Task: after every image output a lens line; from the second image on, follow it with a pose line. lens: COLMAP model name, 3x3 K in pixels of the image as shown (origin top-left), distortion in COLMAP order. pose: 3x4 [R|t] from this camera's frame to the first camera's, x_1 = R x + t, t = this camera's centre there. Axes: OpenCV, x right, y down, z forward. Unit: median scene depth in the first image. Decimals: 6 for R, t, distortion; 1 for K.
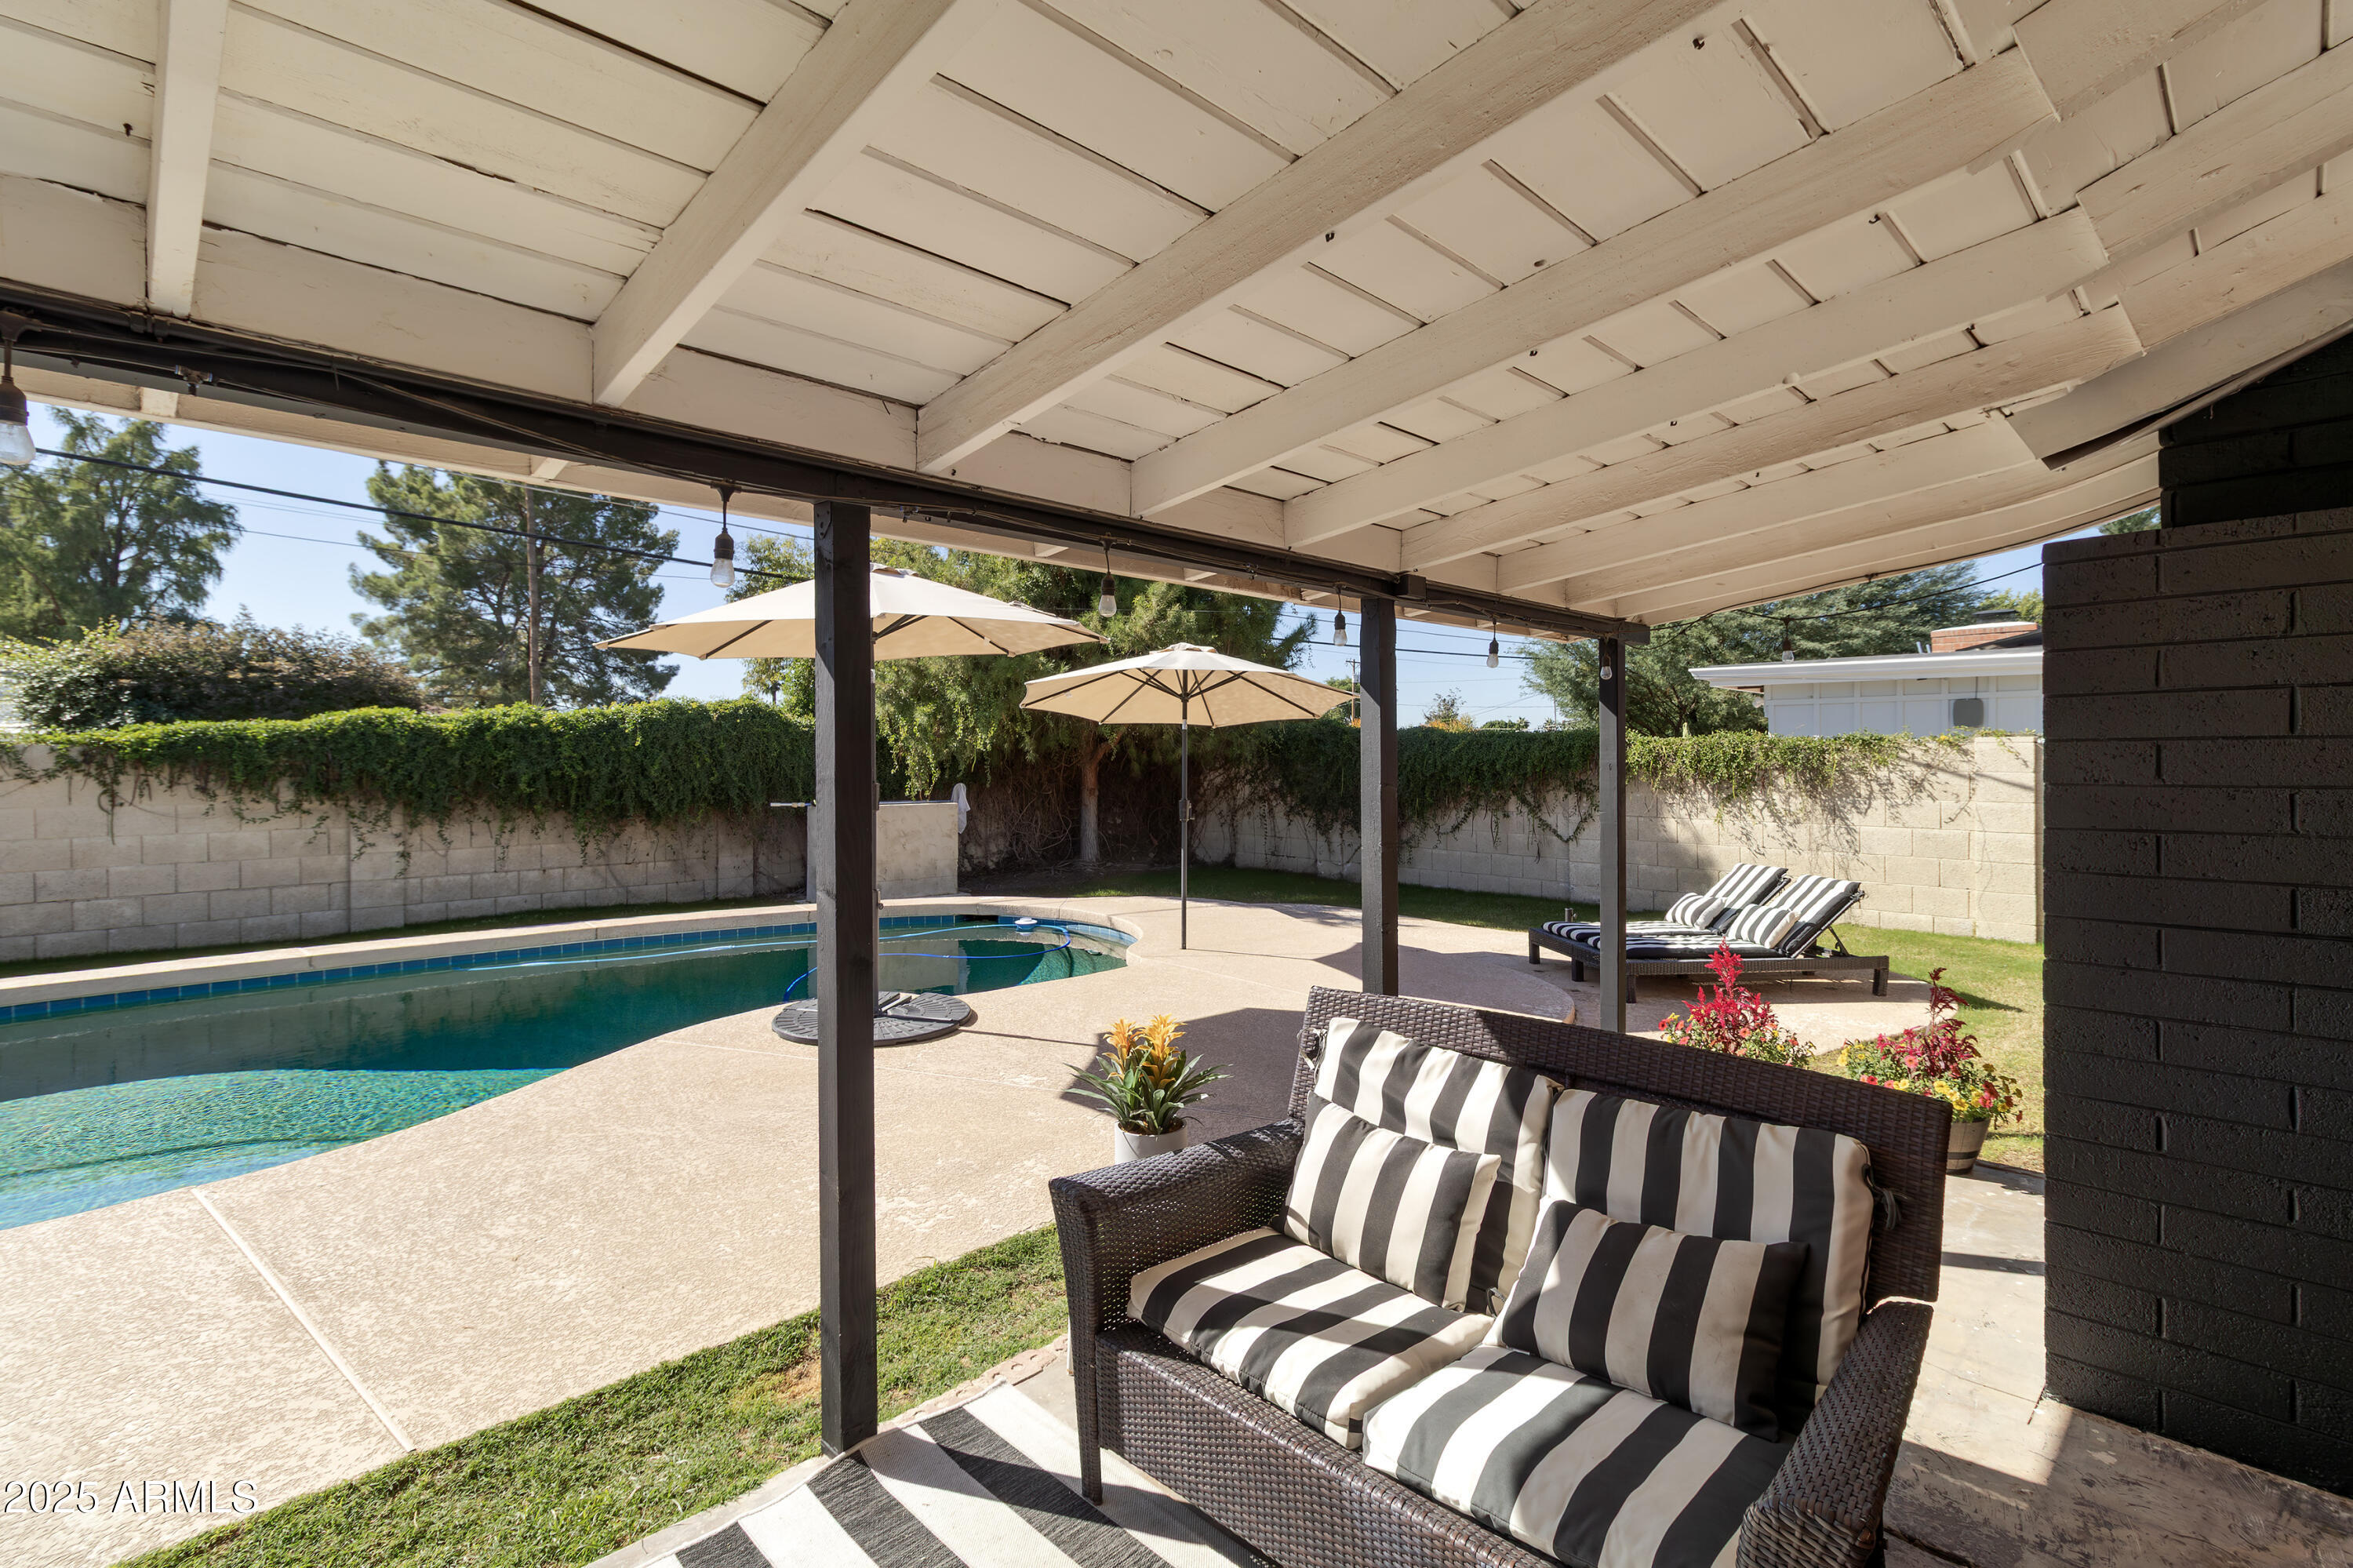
lens RADIAL K [[1090.0, 0, 1176.5], [0, 1090.0, 784.0], [0, 0, 1]] dist [0.000351, -0.000036]
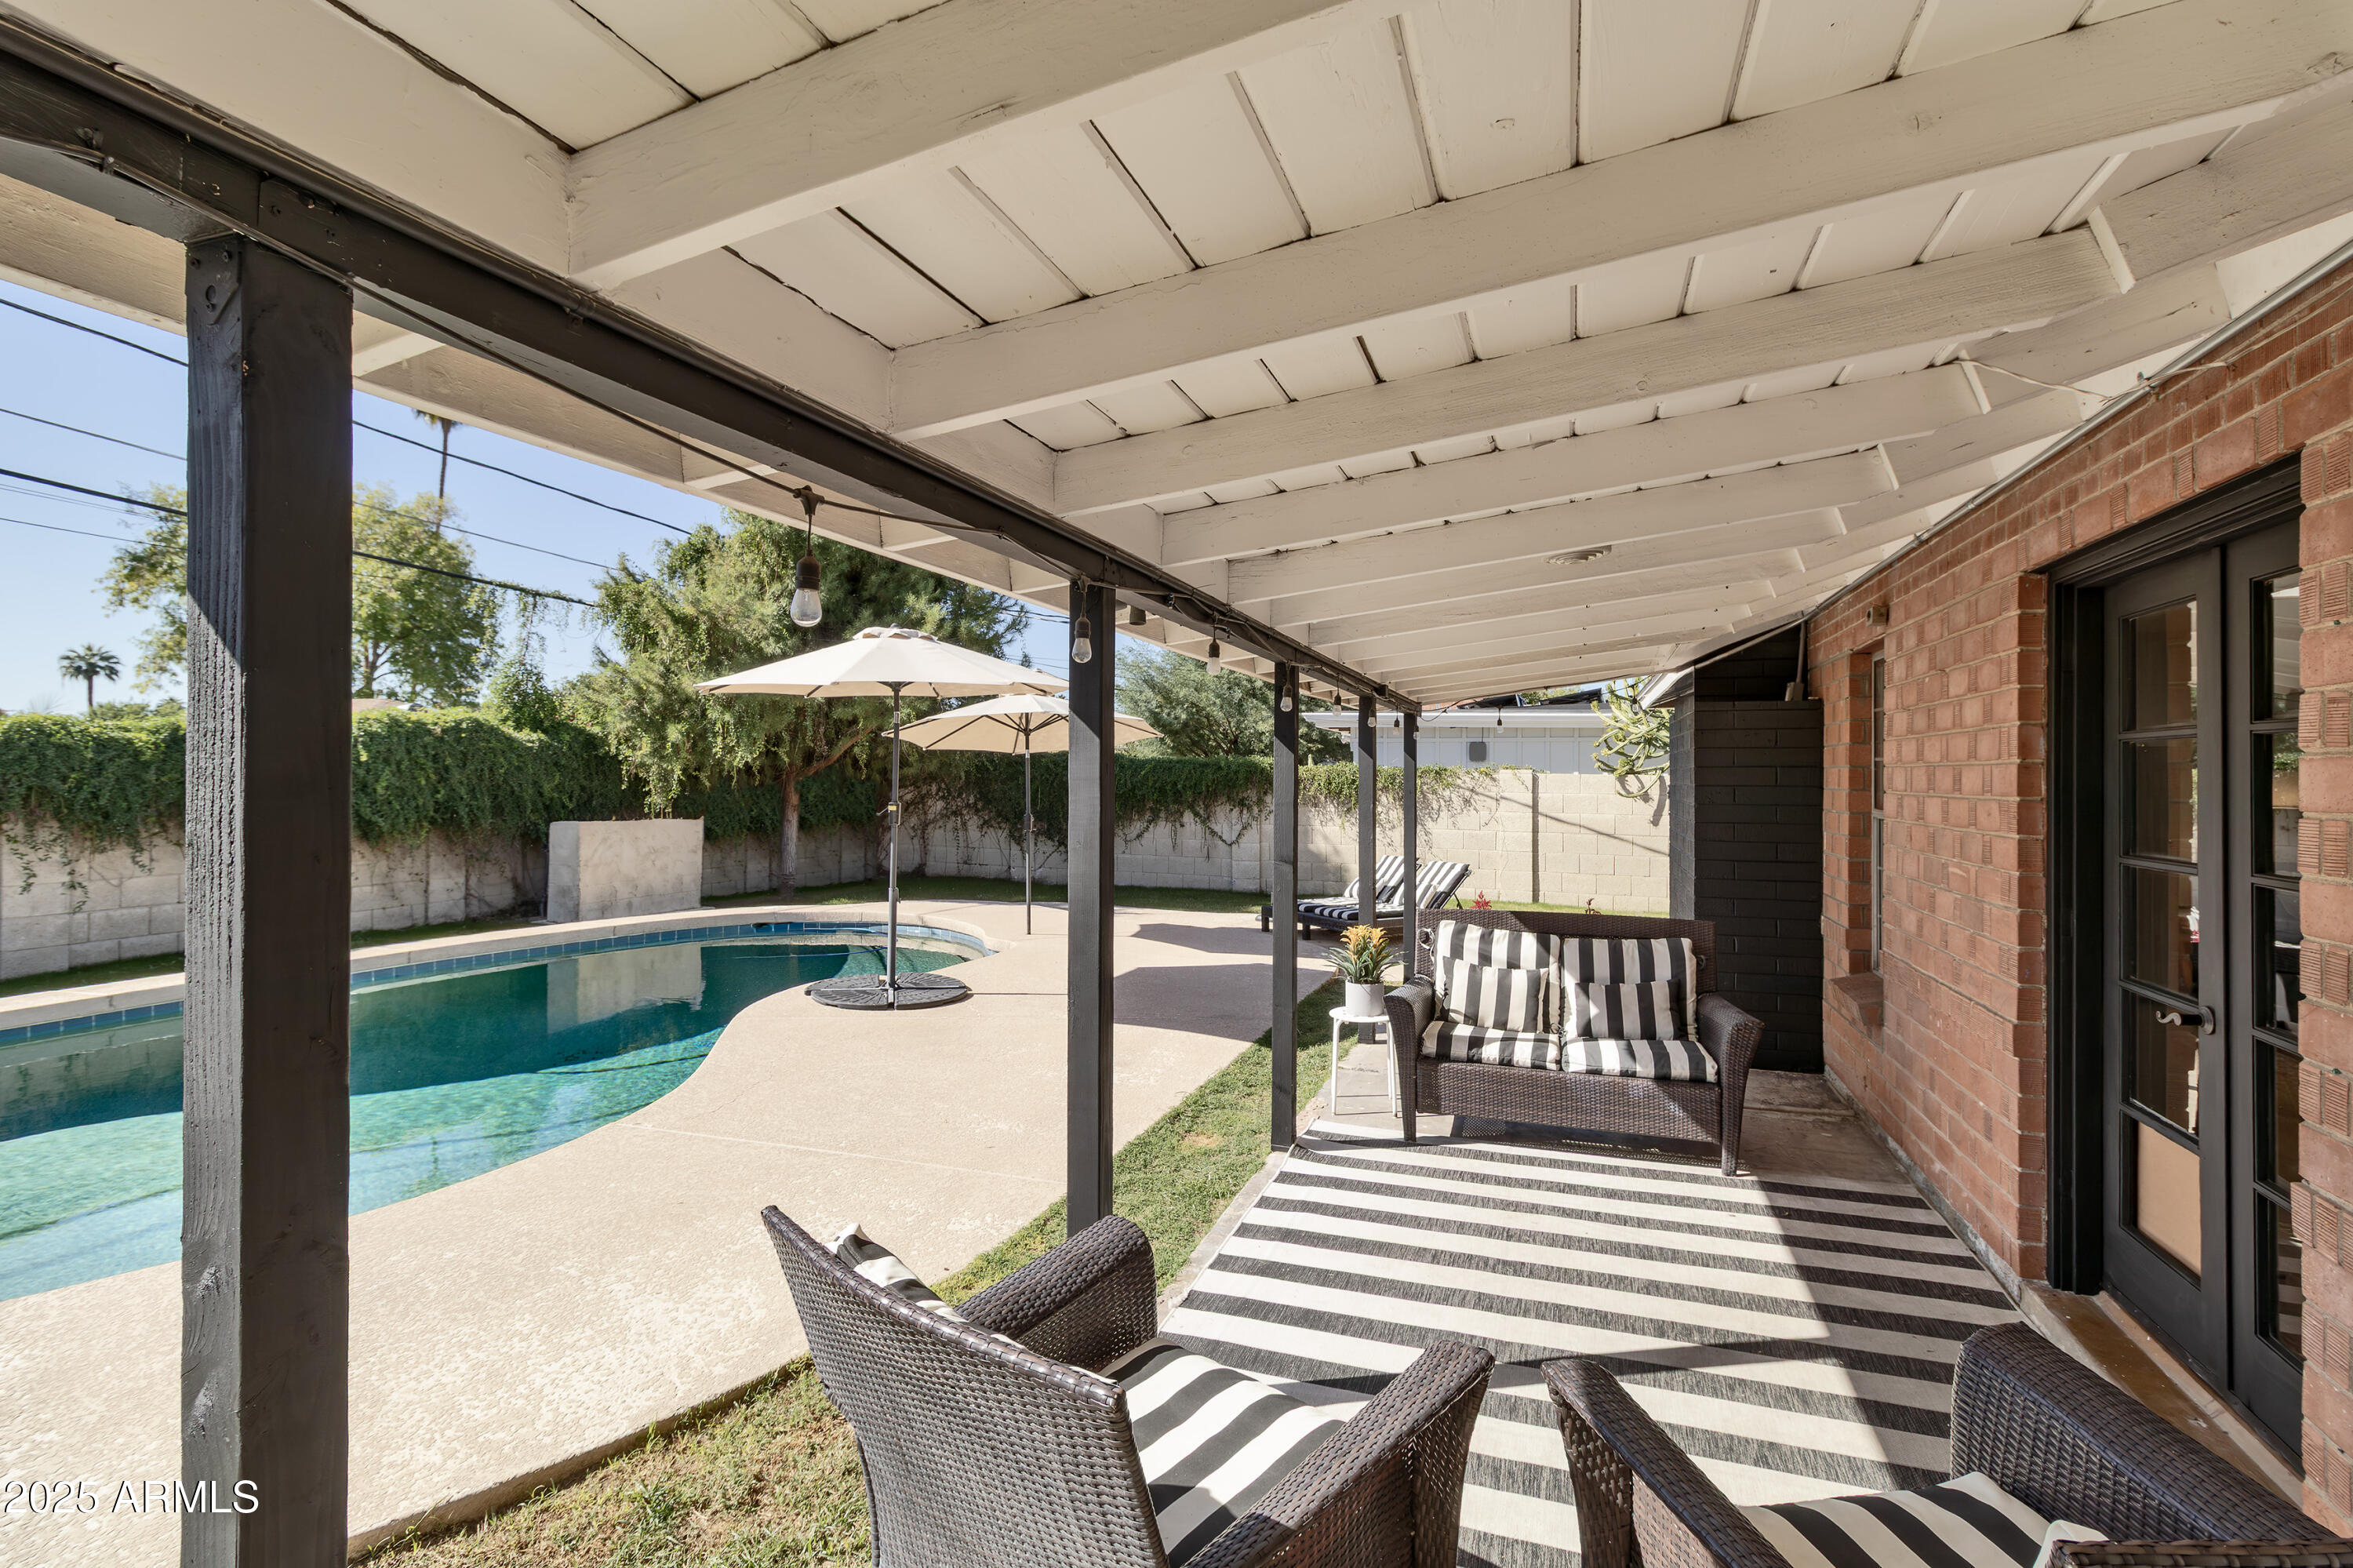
lens RADIAL K [[1102.2, 0, 1176.5], [0, 1102.2, 784.0], [0, 0, 1]] dist [0.003159, 0.000271]
pose [[0.896643, 0.005142, 0.442724, -0.306676], [0.000392, 0.999923, -0.012407, -0.003485], [-0.442754, 0.011298, 0.896572, -0.156436]]
